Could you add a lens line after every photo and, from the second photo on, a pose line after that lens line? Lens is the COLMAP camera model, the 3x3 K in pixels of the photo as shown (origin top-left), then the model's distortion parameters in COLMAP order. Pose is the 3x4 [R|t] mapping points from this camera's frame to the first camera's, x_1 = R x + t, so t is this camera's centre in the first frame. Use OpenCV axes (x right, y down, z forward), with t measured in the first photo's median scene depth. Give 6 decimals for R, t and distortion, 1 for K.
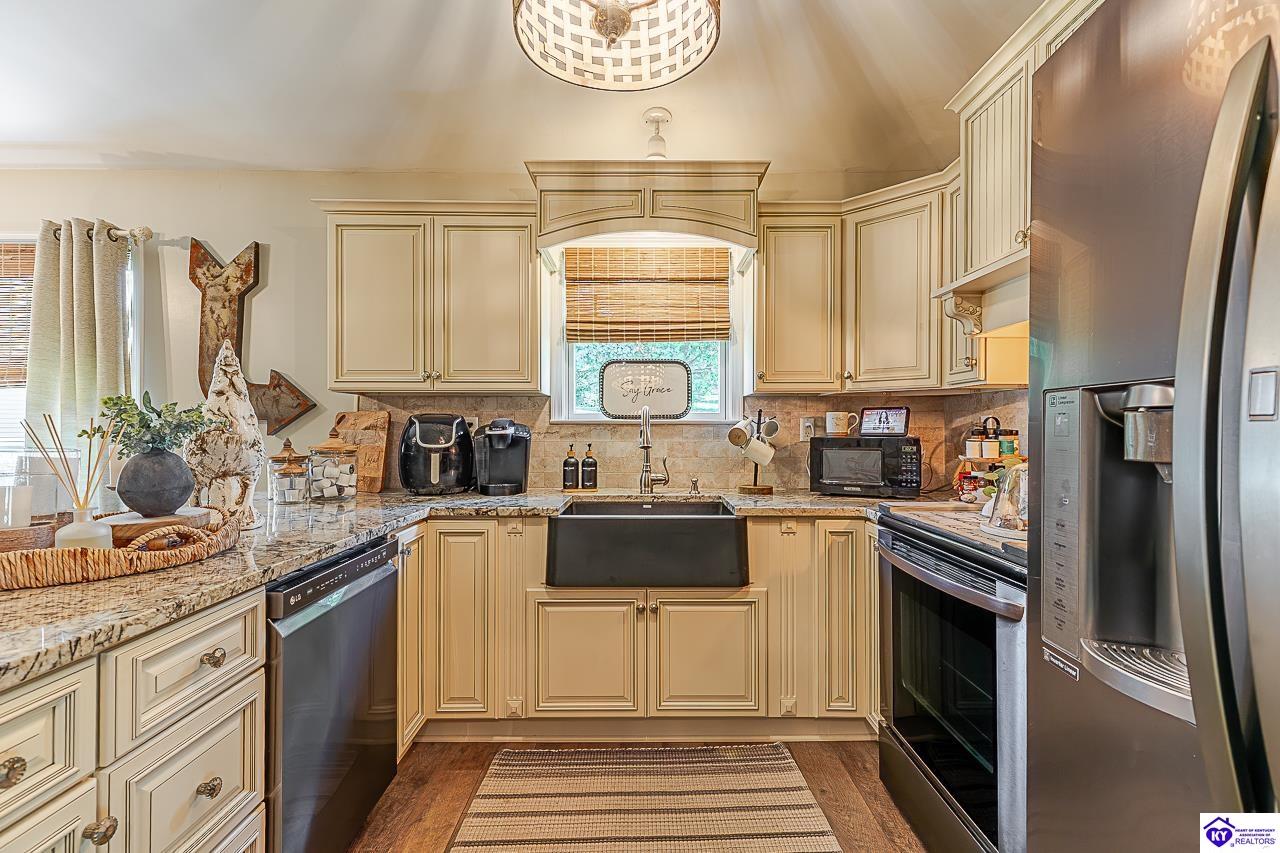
lens RADIAL K [[574.1, 0, 645.4], [0, 574.1, 427.5], [0, 0, 1]] dist [0.011948, -0.006125]
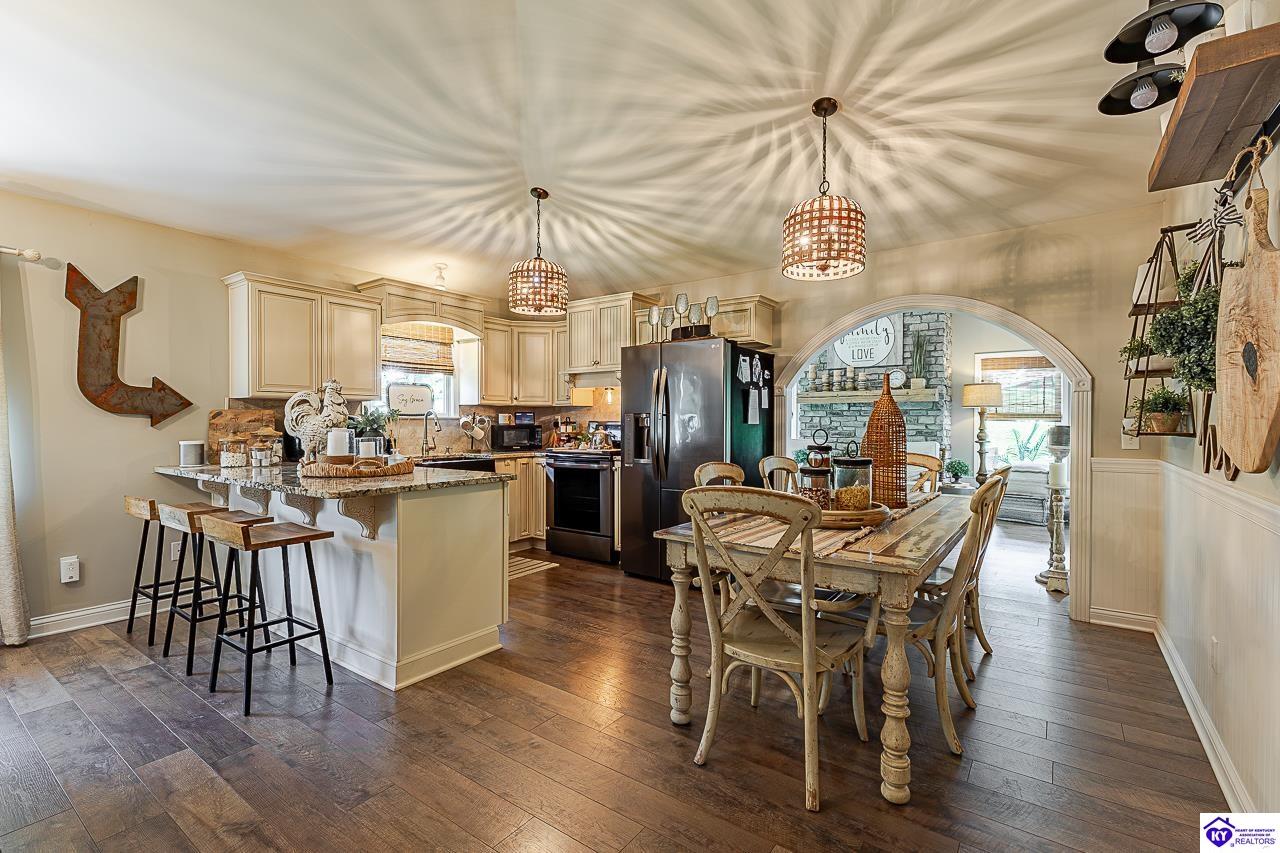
lens RADIAL K [[574.1, 0, 645.4], [0, 574.1, 427.5], [0, 0, 1]] dist [0.011948, -0.006125]
pose [[0.591671, -0.009025, 0.806129, -1.116990], [0.000112, 0.999938, 0.011113, 0.001330], [-0.806179, -0.006485, 0.591636, -0.726434]]
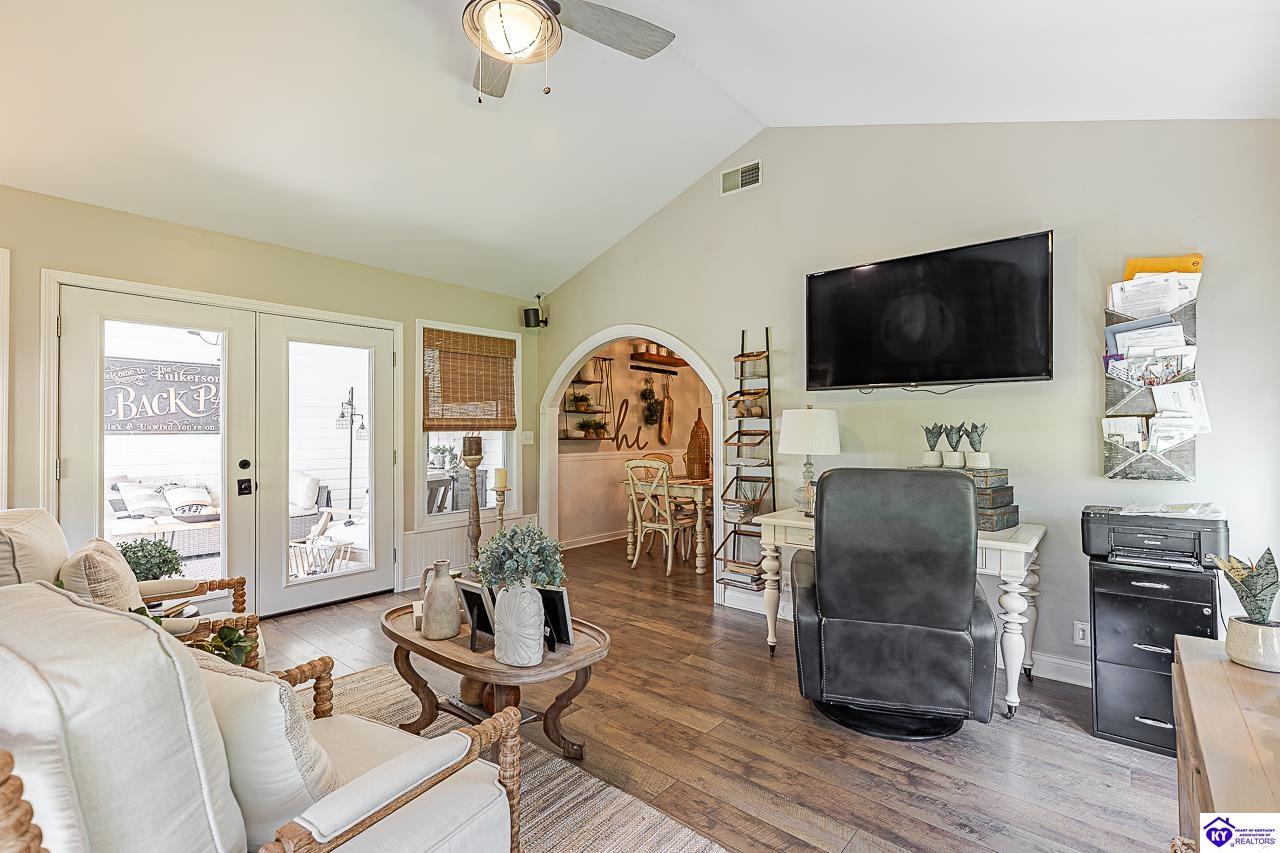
lens RADIAL K [[576.0, 0, 646.2], [0, 576.0, 427.7], [0, 0, 1]] dist [0.007829, -0.001321]
pose [[-0.653809, -0.011228, -0.756576, 1.955245], [-0.003847, 0.999926, -0.011515, 0.006272], [0.756650, -0.004618, -0.653804, 0.878914]]
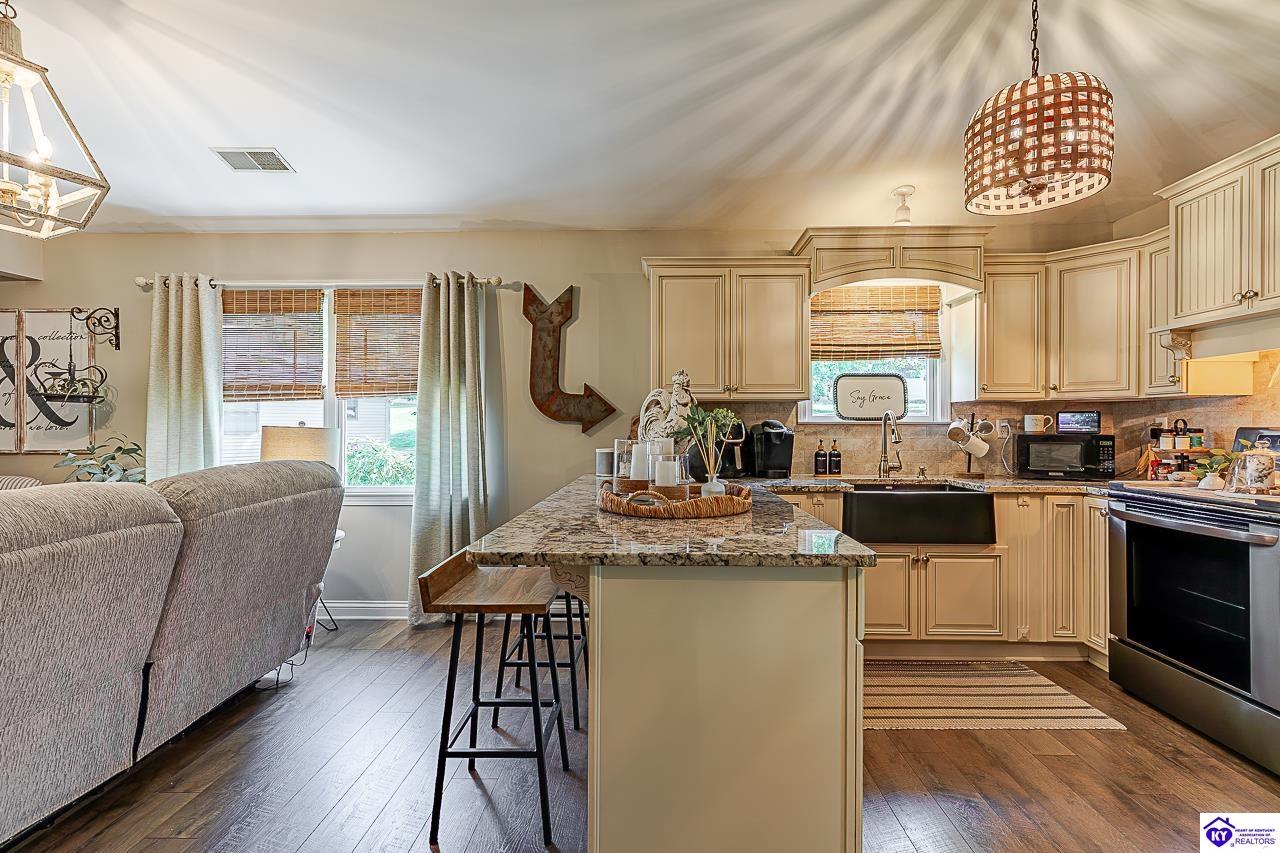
lens RADIAL K [[576.0, 0, 646.2], [0, 576.0, 427.7], [0, 0, 1]] dist [0.007829, -0.001321]
pose [[0.999468, -0.000831, -0.032612, -0.497467], [0.000880, 0.999998, 0.001497, -0.001123], [0.032611, -0.001525, 0.999467, -0.322468]]
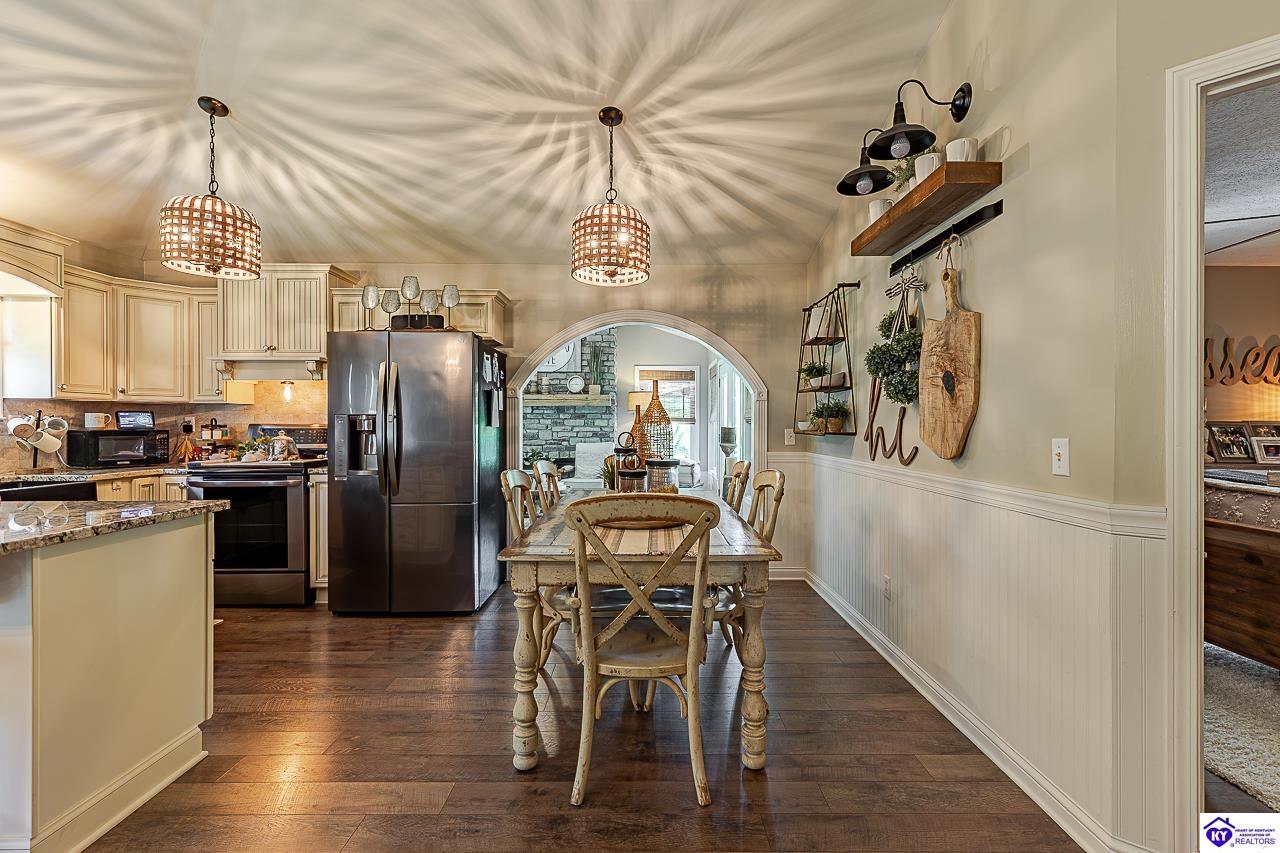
lens RADIAL K [[576.0, 0, 646.2], [0, 576.0, 427.7], [0, 0, 1]] dist [0.007829, -0.001321]
pose [[0.003962, -0.007138, 0.999967, -1.151316], [0.000404, 0.999974, 0.007137, 0.000252], [-0.999992, 0.000376, 0.003965, -0.412605]]
